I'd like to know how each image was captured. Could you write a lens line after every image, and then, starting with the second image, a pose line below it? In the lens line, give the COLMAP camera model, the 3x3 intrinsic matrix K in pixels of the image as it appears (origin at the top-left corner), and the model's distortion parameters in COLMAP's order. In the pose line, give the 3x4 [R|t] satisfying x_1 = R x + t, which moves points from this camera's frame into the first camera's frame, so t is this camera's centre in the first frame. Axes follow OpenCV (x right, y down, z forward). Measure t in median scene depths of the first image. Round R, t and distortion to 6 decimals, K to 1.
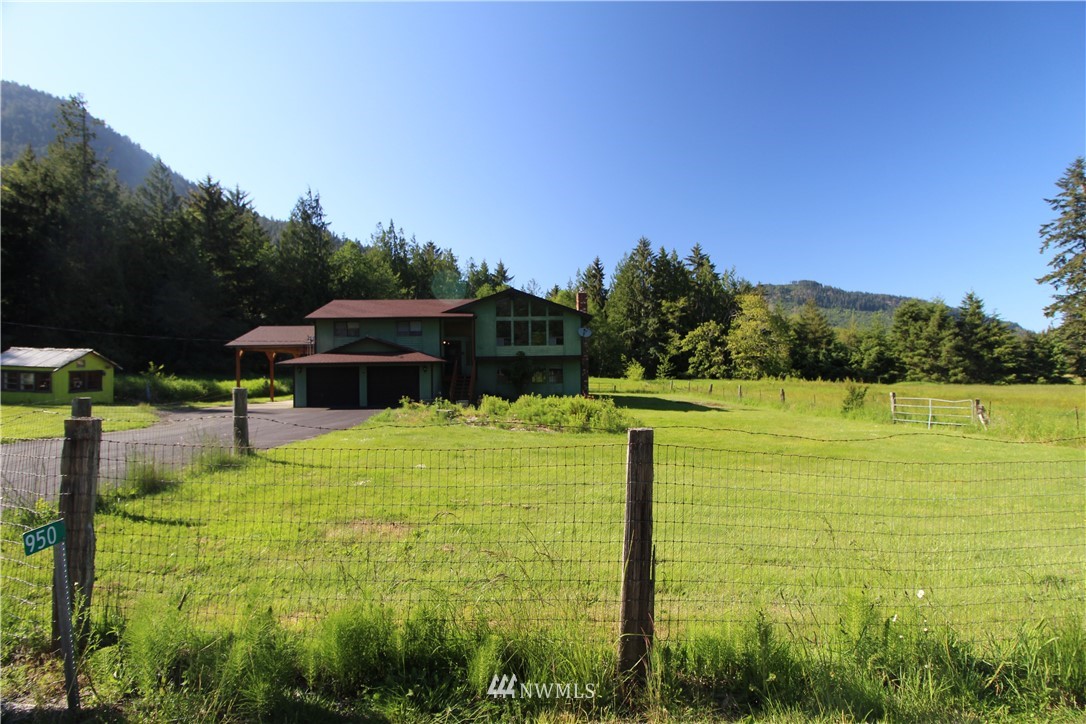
lens RADIAL K [[505.1, 0, 551.1], [0, 505.1, 367.5], [0, 0, 1]] dist [-0.015283, -0.000081]
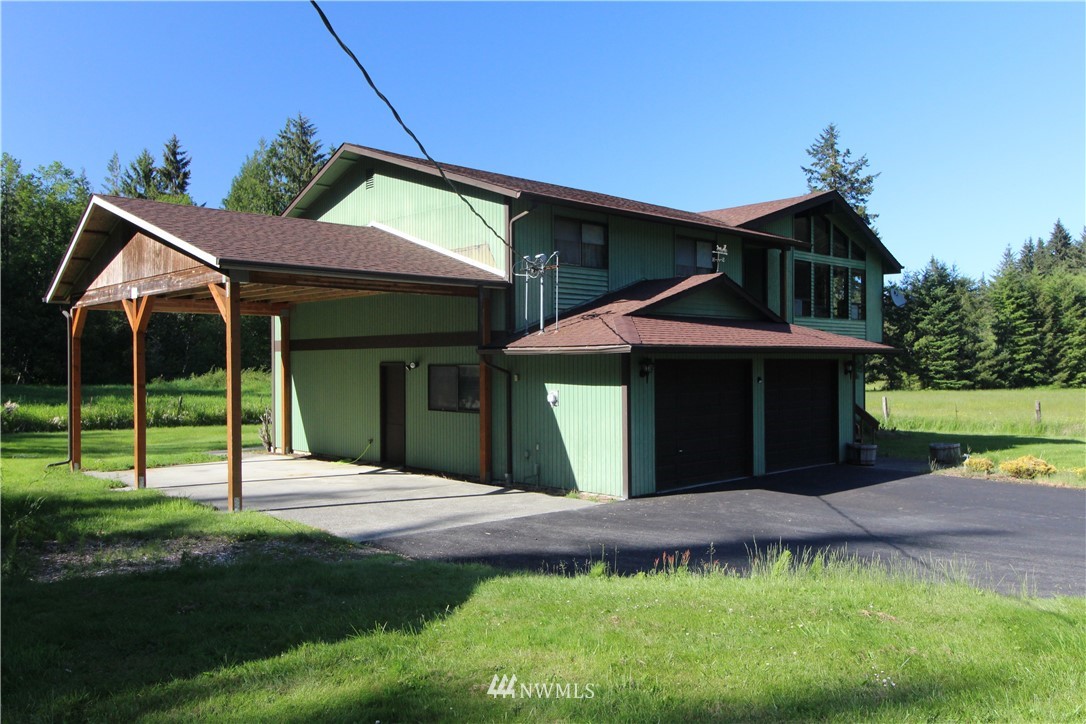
lens RADIAL K [[858.0, 0, 543.9], [0, 858.0, 362.6], [0, 0, 1]] dist [0.002240, 0.010788]
pose [[0.755434, 0.012907, 0.655098, -0.262382], [-0.010865, 0.999915, -0.007171, 0.001426], [-0.655135, -0.001701, 0.755510, 0.202235]]
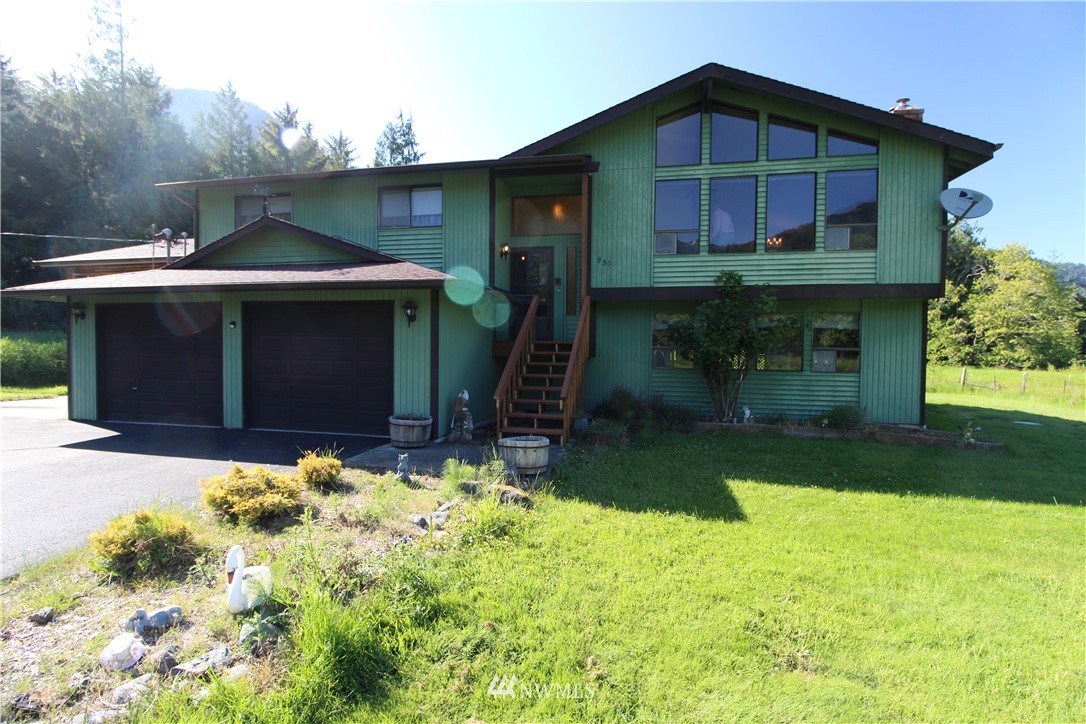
lens RADIAL K [[505.1, 0, 550.6], [0, 505.1, 359.9], [0, 0, 1]] dist [-0.015283, -0.000081]
pose [[0.967510, 0.030227, -0.251019, -0.031149], [-0.022778, 0.999211, 0.032528, 0.005972], [0.251805, -0.025753, 0.967435, 0.231133]]
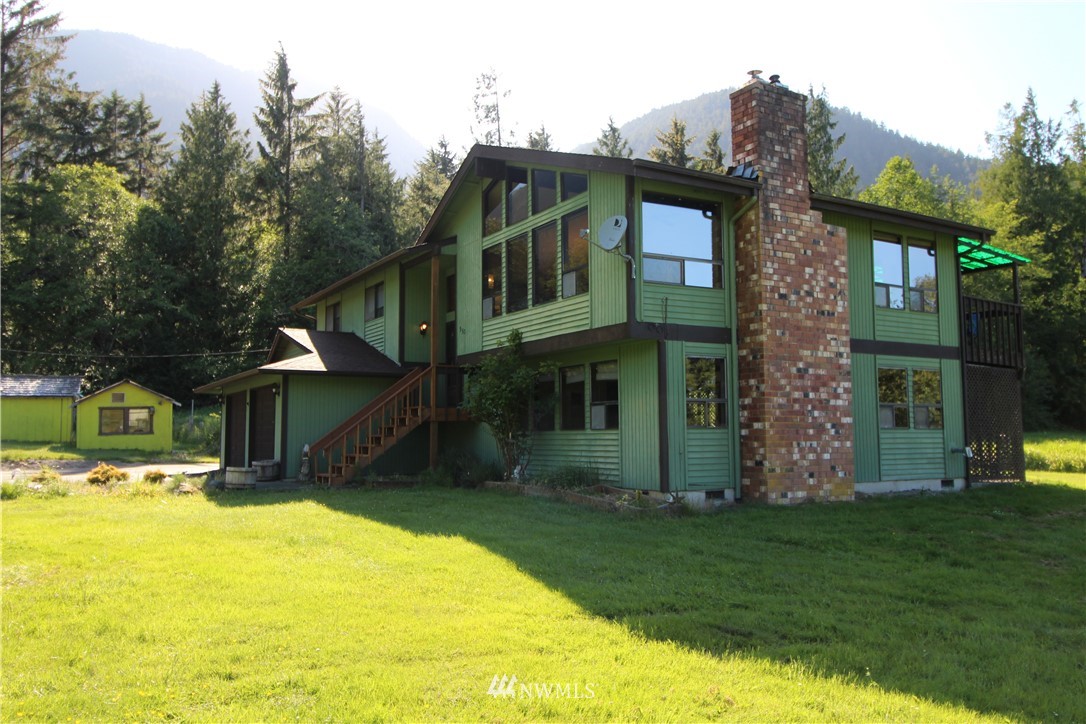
lens RADIAL K [[858.0, 0, 546.4], [0, 858.0, 359.2], [0, 0, 1]] dist [0.002240, 0.010788]
pose [[0.471487, -0.070353, -0.879062, 0.151799], [0.001240, 0.996865, -0.079116, 0.010664], [0.881872, 0.036212, 0.470096, 0.267816]]
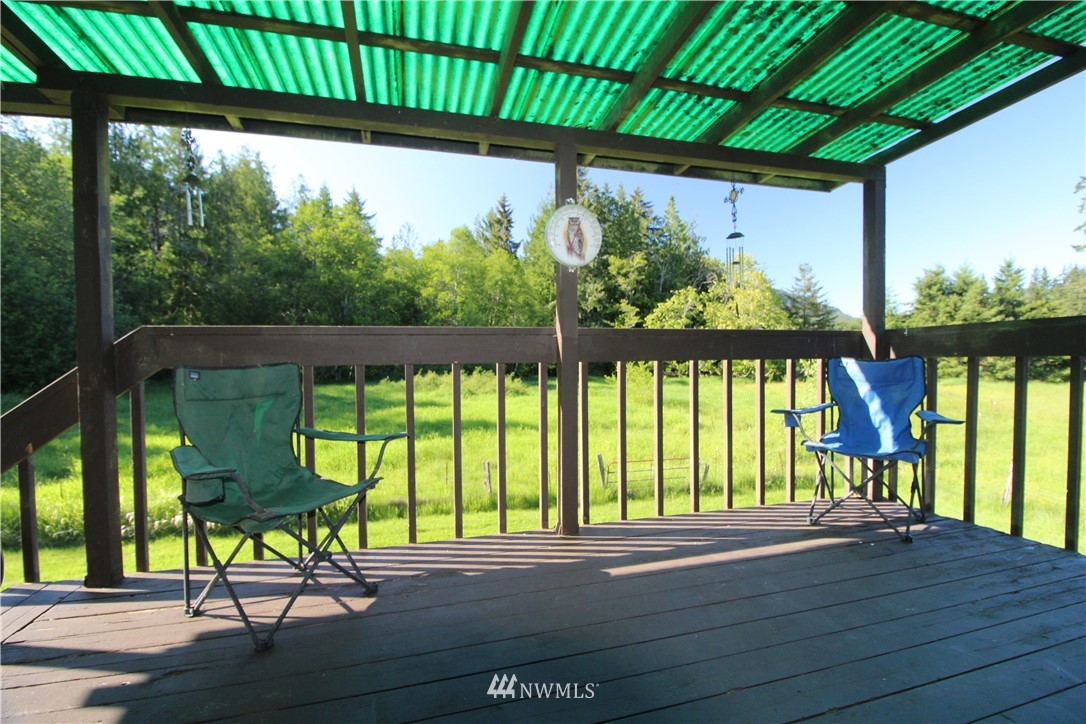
lens RADIAL K [[505.1, 0, 548.2], [0, 505.1, 360.9], [0, 0, 1]] dist [-0.015283, -0.000081]
pose [[0.972846, -0.005798, 0.231380, -0.014189], [-0.001553, 0.999500, 0.031575, -0.019825], [-0.231447, -0.031076, 0.972351, 0.449088]]
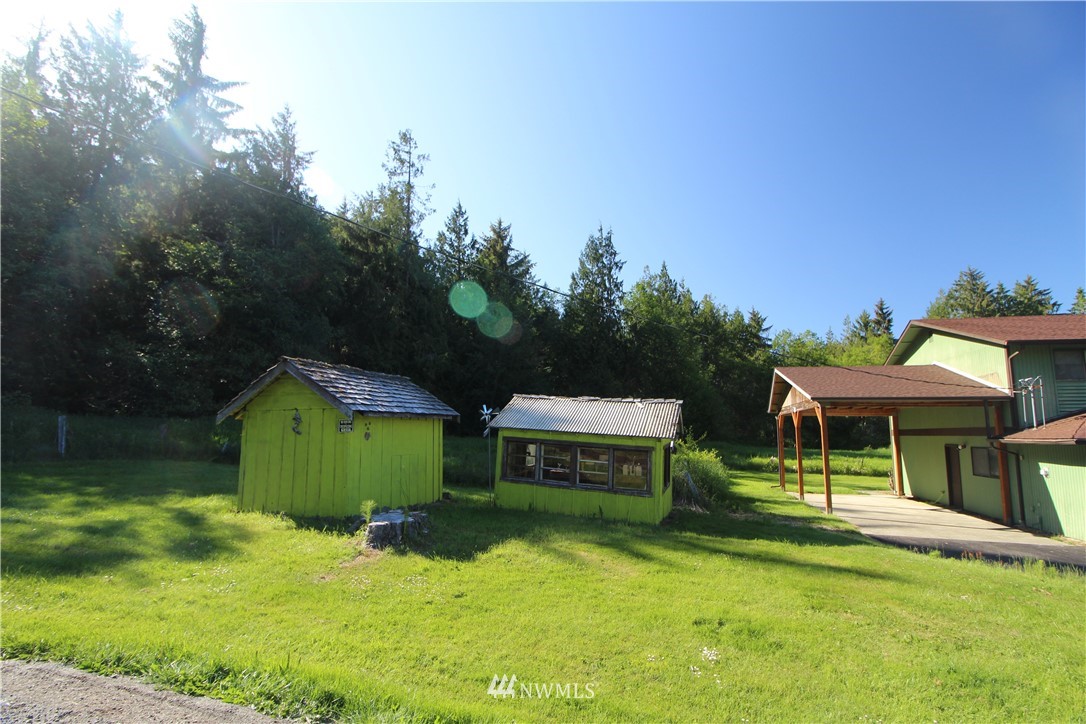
lens RADIAL K [[505.1, 0, 552.1], [0, 505.1, 360.1], [0, 0, 1]] dist [-0.015283, -0.000081]
pose [[0.953244, -0.012348, -0.301949, -0.246550], [-0.029057, 0.990790, -0.132249, -0.002072], [0.300801, 0.134840, 0.944106, 0.140923]]
